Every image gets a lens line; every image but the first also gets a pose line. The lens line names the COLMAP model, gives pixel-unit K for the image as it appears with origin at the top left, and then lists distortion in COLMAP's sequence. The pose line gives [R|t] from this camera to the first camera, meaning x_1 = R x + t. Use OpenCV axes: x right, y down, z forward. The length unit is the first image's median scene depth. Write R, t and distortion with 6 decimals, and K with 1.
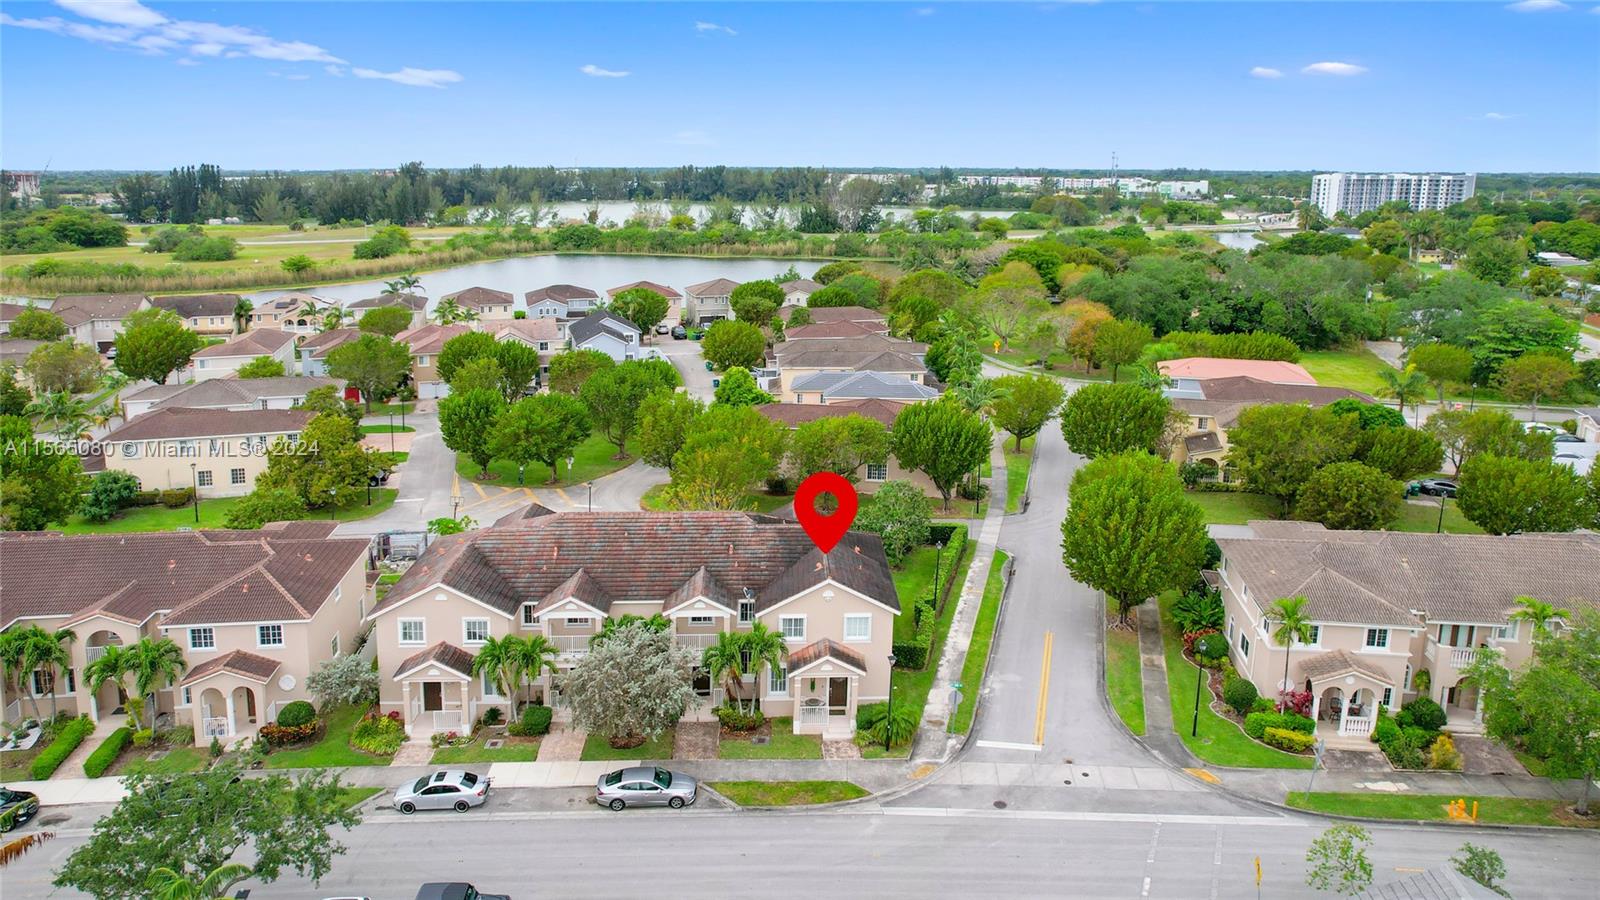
lens RADIAL K [[1193.8, 0, 800.0], [0, 1193.8, 450.0], [0, 0, 1]] dist [-0.229393, 0.000288]
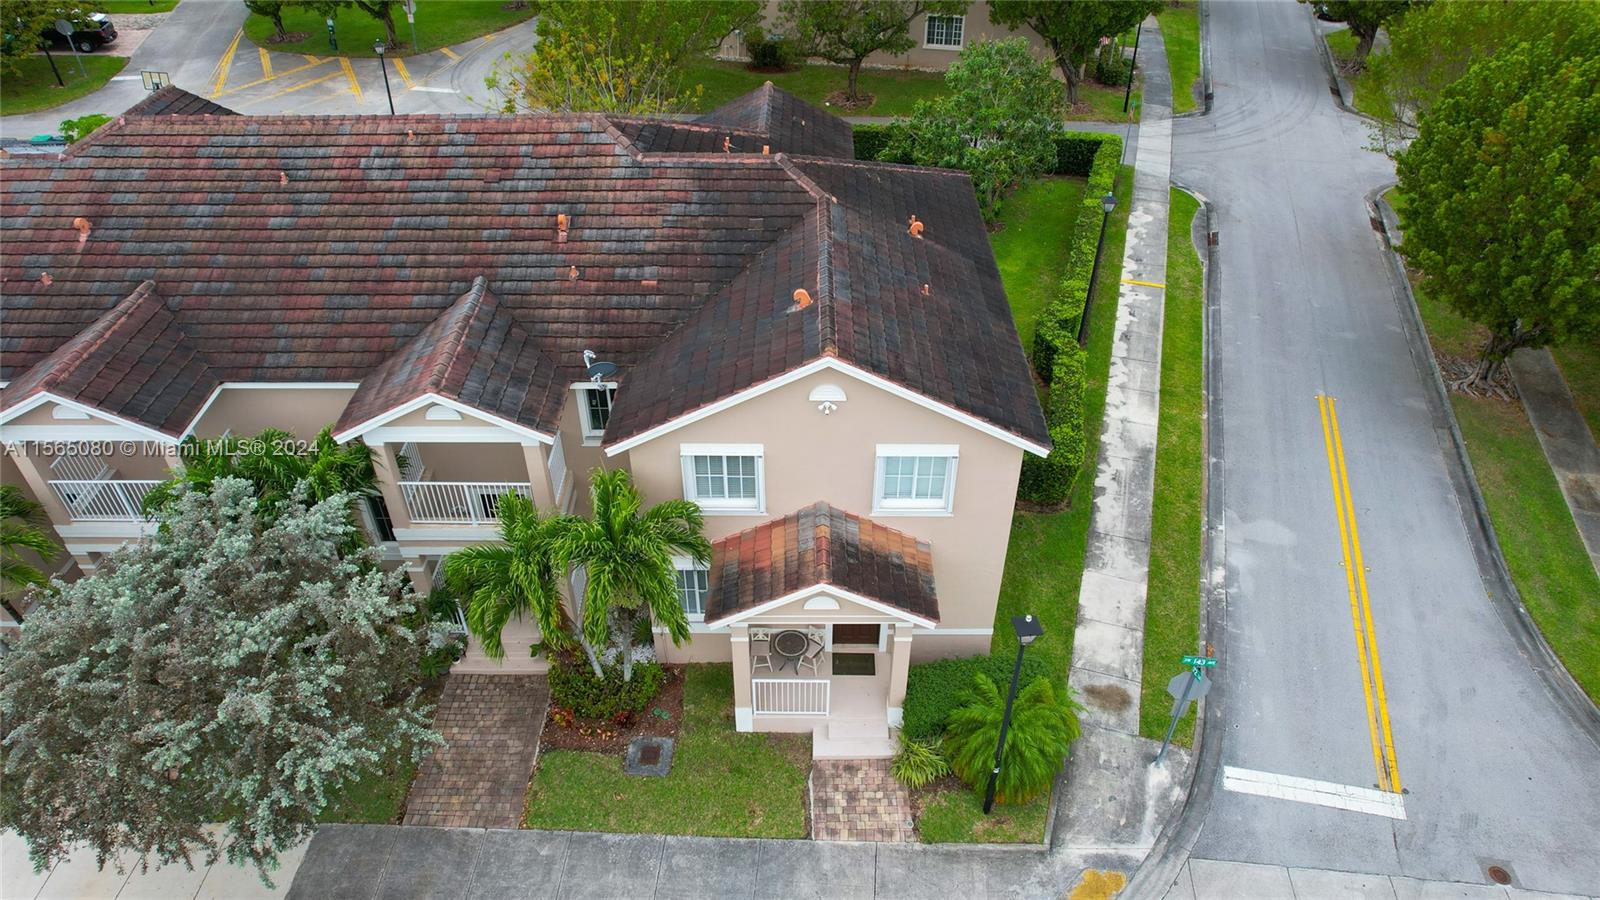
lens RADIAL K [[1145.3, 0, 842.2], [0, 1145.3, 447.3], [0, 0, 1]] dist [-0.088902, 0.108582]
pose [[0.999915, 0.011881, 0.005277, 0.024912], [-0.012975, 0.937313, 0.348248, 0.026261], [-0.000809, -0.348287, 0.937388, 0.671659]]
